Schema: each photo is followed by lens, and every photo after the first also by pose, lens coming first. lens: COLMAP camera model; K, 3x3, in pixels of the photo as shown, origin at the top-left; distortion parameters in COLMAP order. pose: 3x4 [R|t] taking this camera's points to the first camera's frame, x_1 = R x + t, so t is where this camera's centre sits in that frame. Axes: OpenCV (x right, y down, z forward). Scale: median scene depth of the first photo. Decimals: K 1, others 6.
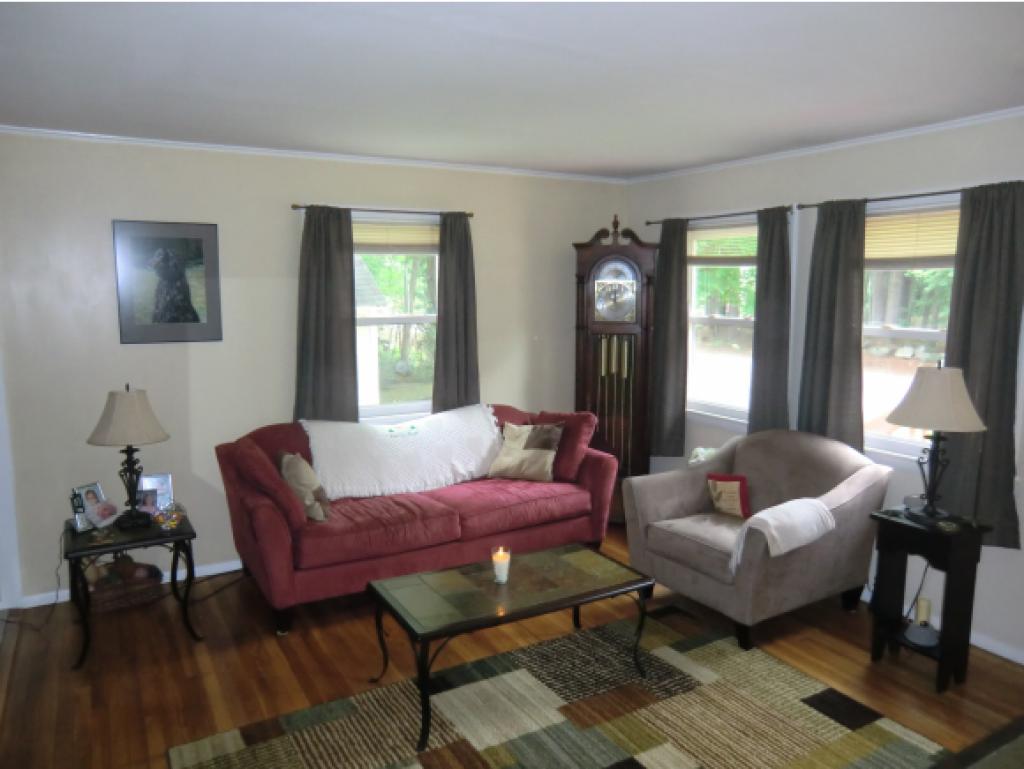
lens RADIAL K [[736.7, 0, 502.6], [0, 736.7, 382.0], [0, 0, 1]] dist [-0.068702, 0.066139]
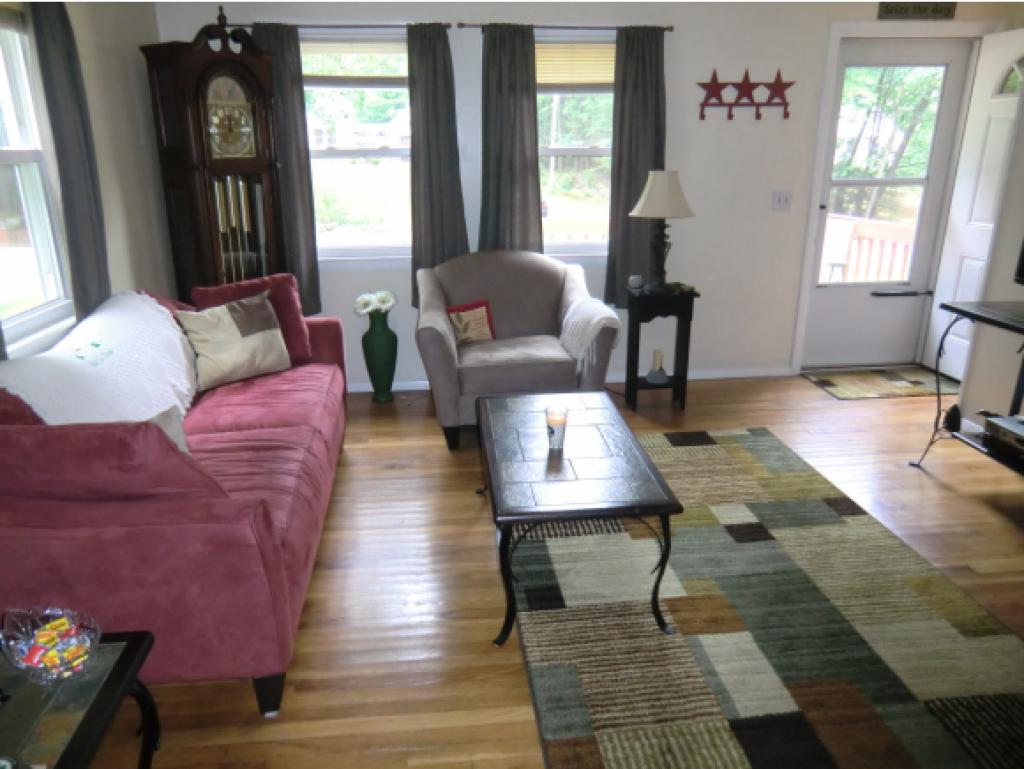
lens RADIAL K [[736.7, 0, 506.1], [0, 736.7, 384.6], [0, 0, 1]] dist [-0.068702, 0.066139]
pose [[0.412165, -0.284445, 0.865570, -0.613130], [0.124618, 0.958689, 0.255706, -0.019017], [-0.902547, 0.002473, 0.430585, 0.563668]]
